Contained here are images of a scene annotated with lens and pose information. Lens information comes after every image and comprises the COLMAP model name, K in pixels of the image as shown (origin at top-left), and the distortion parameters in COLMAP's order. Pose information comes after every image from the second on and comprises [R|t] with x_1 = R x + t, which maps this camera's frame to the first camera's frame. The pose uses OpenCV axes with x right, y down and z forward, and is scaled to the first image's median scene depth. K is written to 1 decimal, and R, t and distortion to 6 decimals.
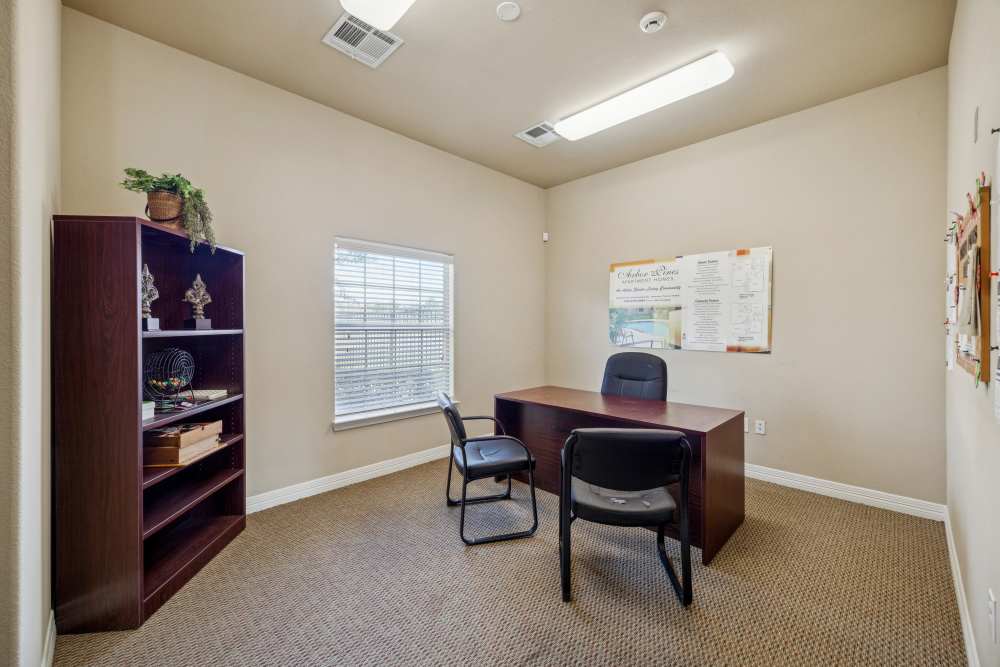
lens RADIAL K [[398.0, 0, 497.7], [0, 398.0, 330.9], [0, 0, 1]] dist [0.003207, 0.000496]
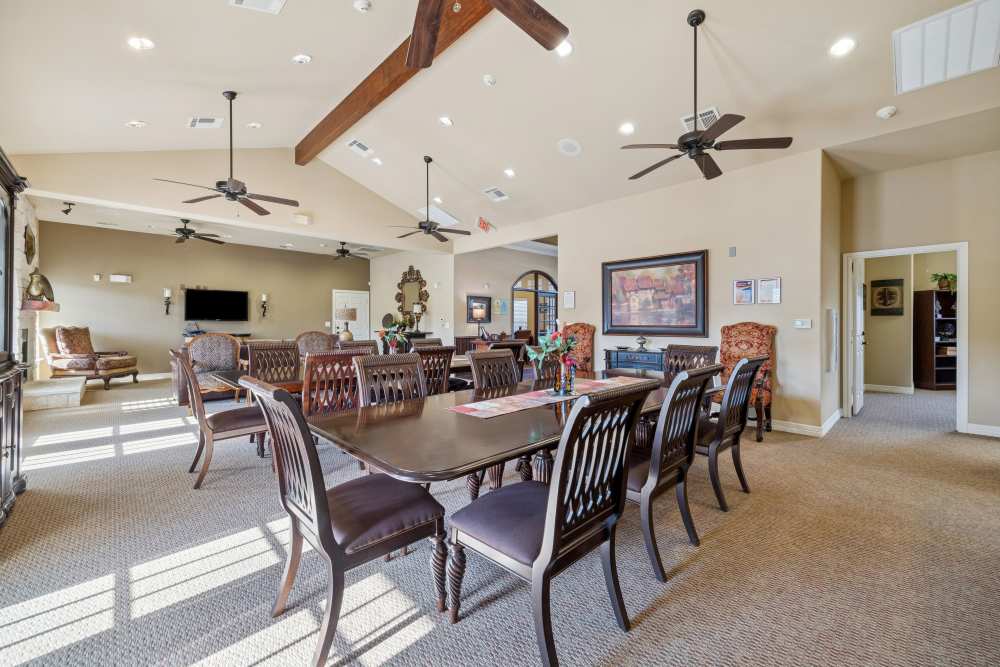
lens RADIAL K [[398.0, 0, 496.3], [0, 398.0, 326.2], [0, 0, 1]] dist [0.003207, 0.000496]
pose [[-0.022057, 0.004794, -0.999745, 2.938466], [-0.008157, 0.999954, 0.004975, 0.093569], [0.999723, 0.008265, -0.022017, -3.026527]]
